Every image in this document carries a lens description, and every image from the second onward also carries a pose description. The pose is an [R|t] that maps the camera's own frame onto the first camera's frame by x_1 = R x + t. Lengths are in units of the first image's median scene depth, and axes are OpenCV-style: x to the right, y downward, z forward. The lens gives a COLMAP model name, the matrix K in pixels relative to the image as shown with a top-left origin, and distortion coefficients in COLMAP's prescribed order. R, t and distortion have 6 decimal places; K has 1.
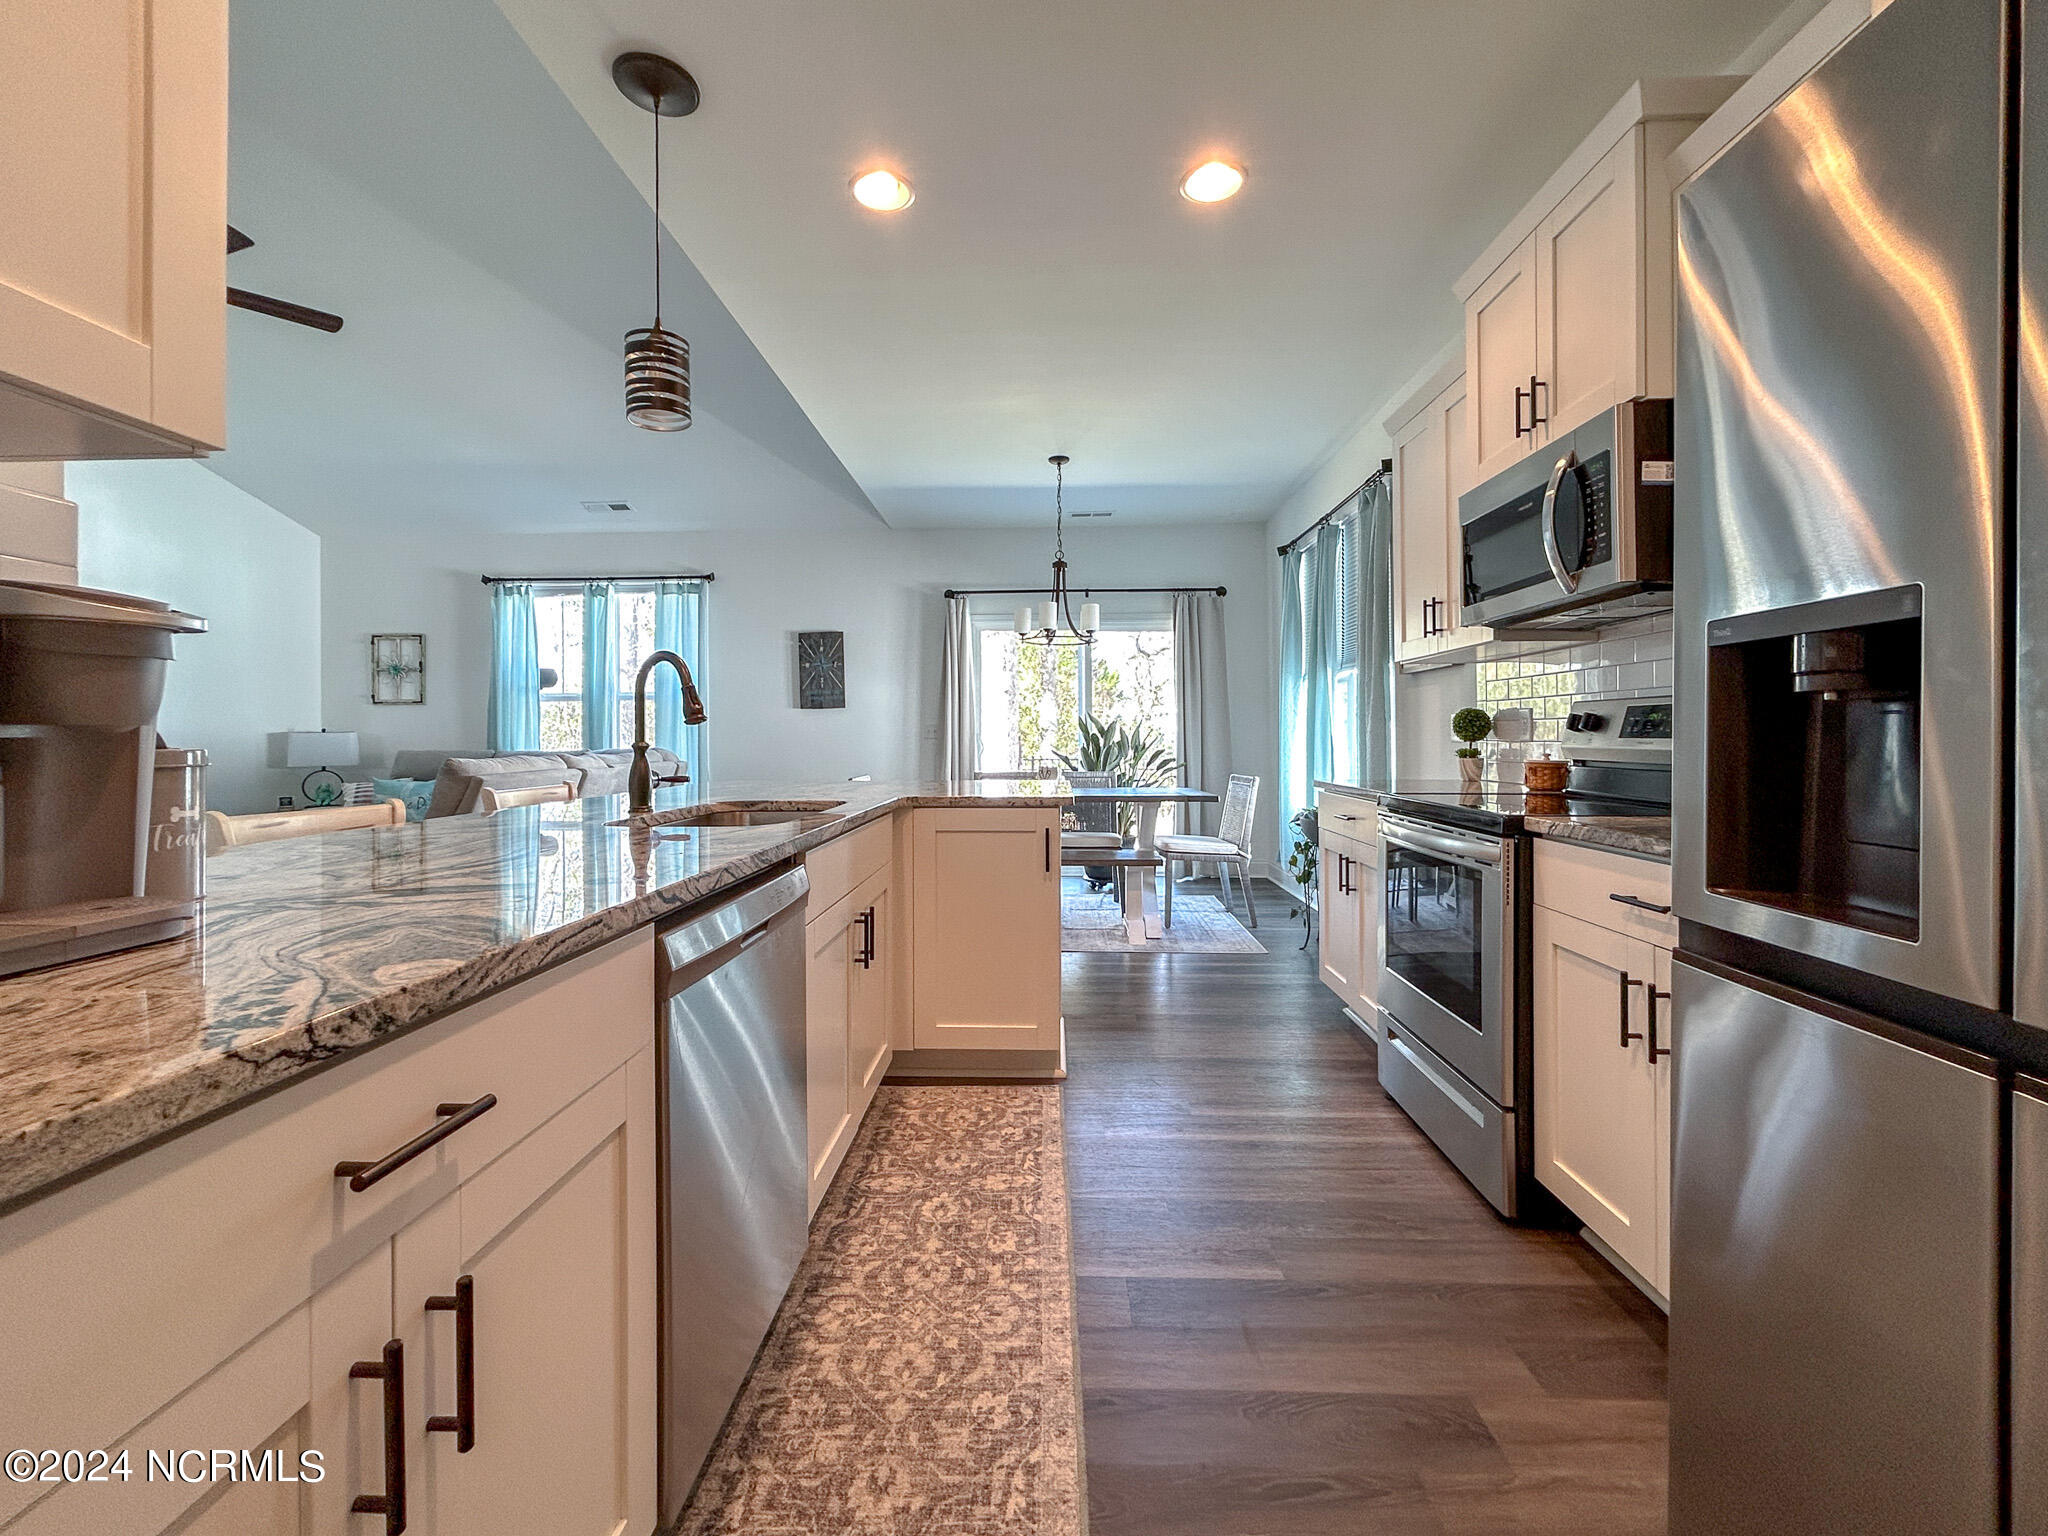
lens RADIAL K [[837.2, 0, 1013.0], [0, 837.2, 738.8], [0, 0, 1]] dist [-0.002076, -0.000520]
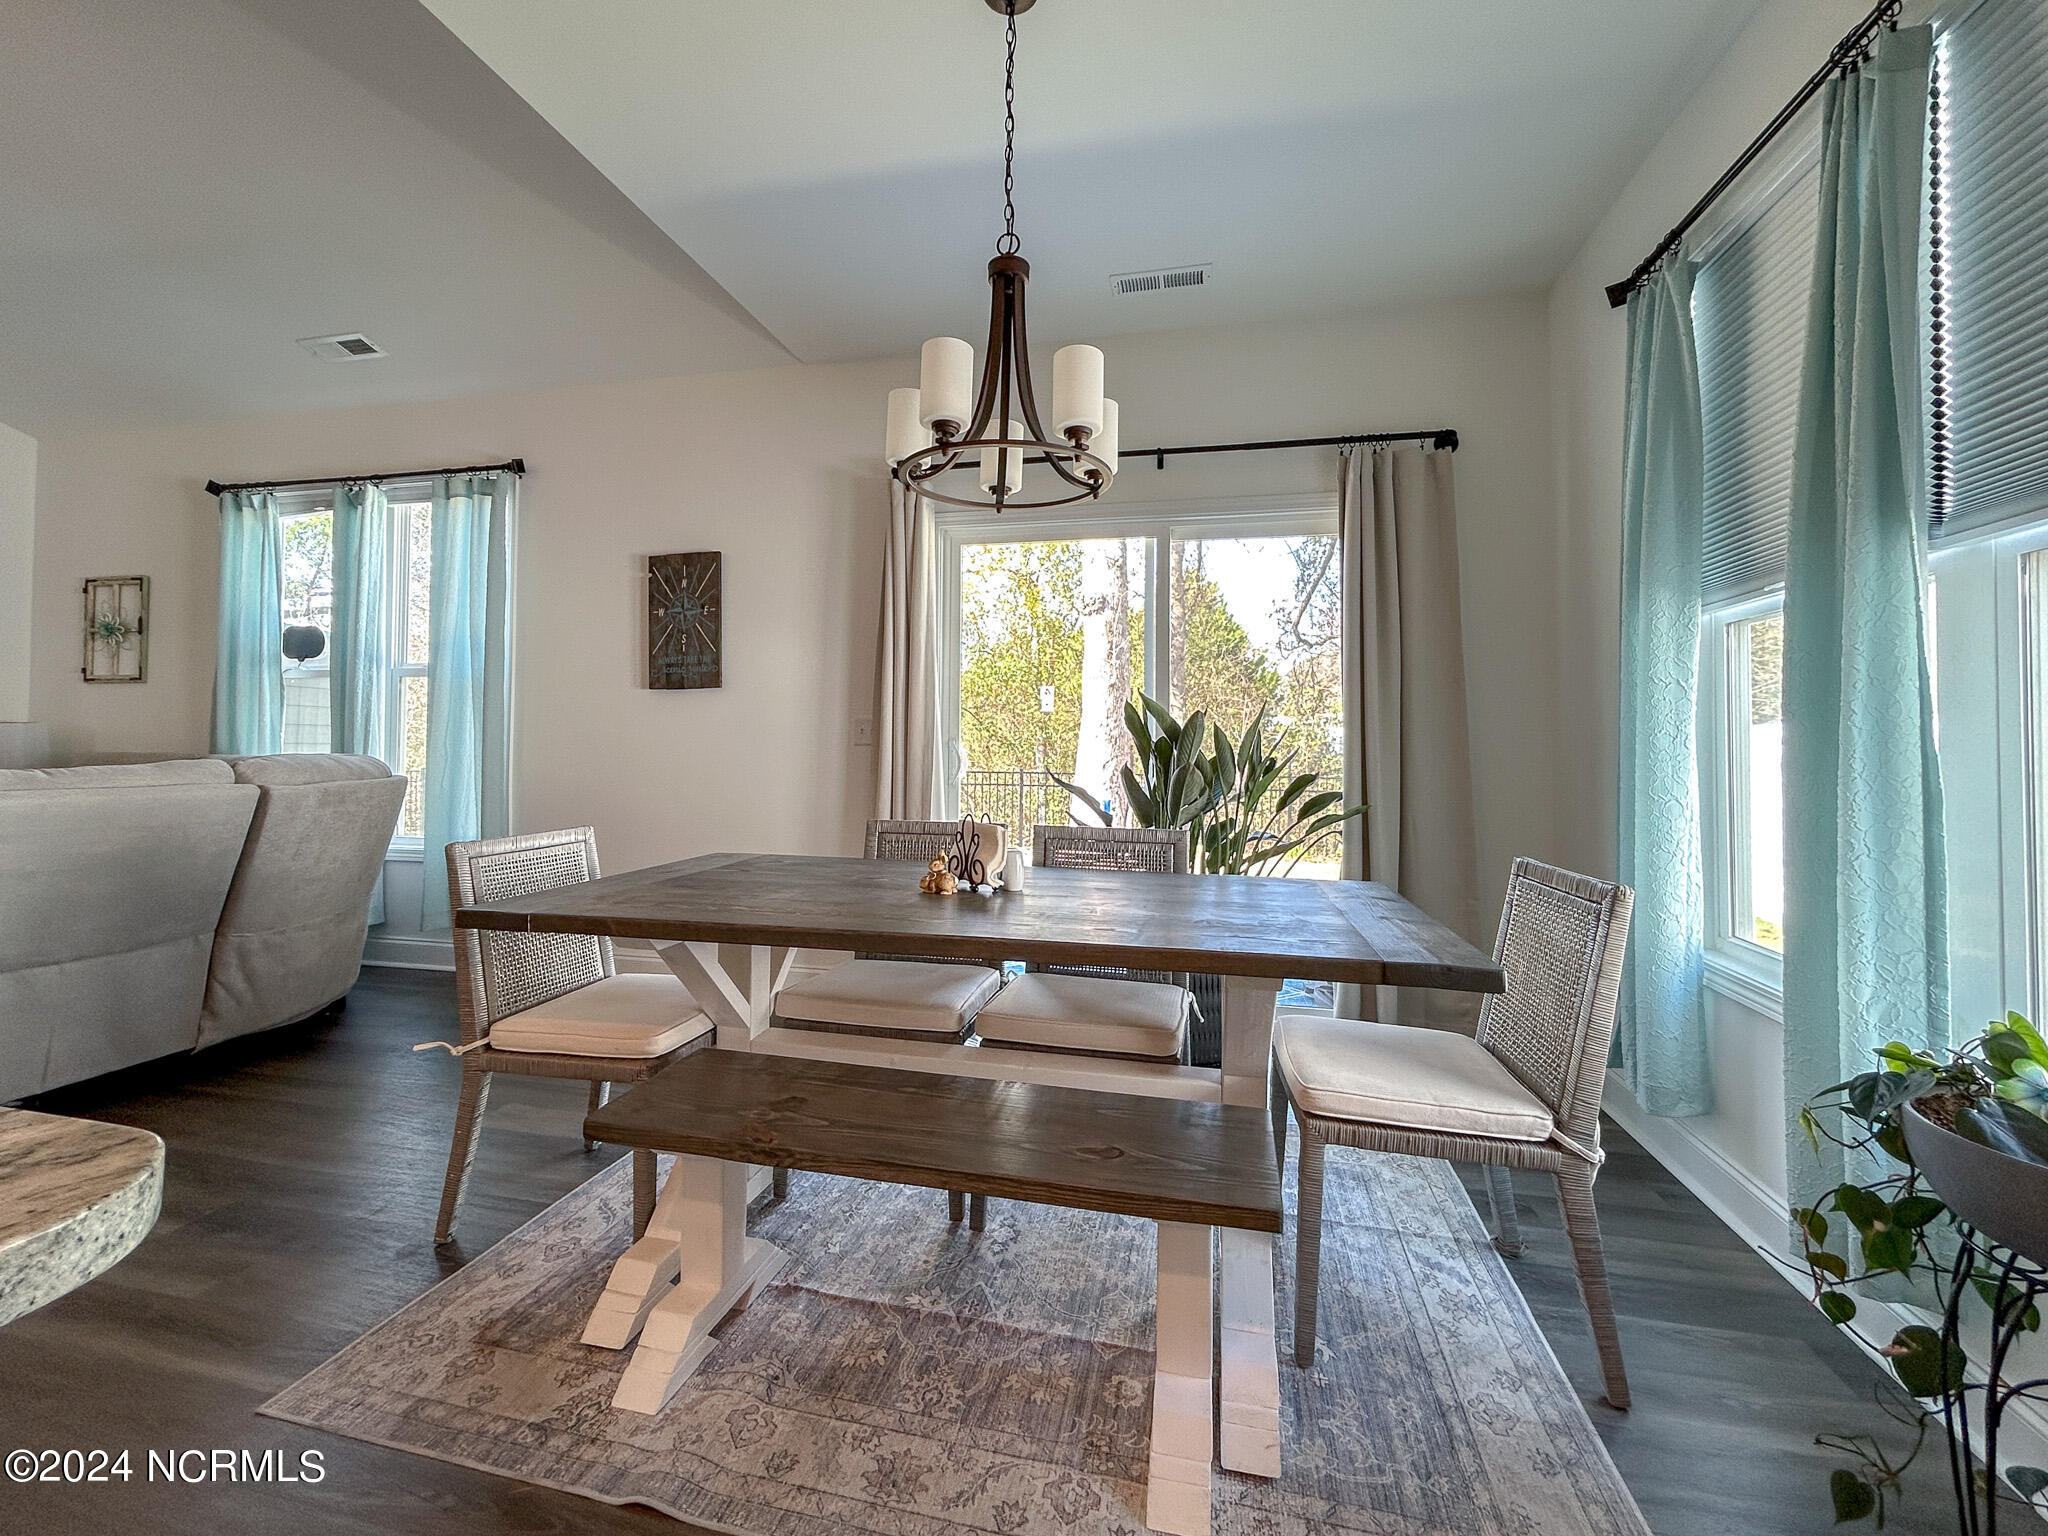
lens RADIAL K [[837.2, 0, 1017.2], [0, 837.2, 732.4], [0, 0, 1]] dist [-0.002076, -0.000520]
pose [[0.983675, 0.010556, -0.179644, 0.095484], [-0.013201, 0.999821, -0.013535, -0.001944], [0.179469, 0.015685, 0.983639, 0.485111]]
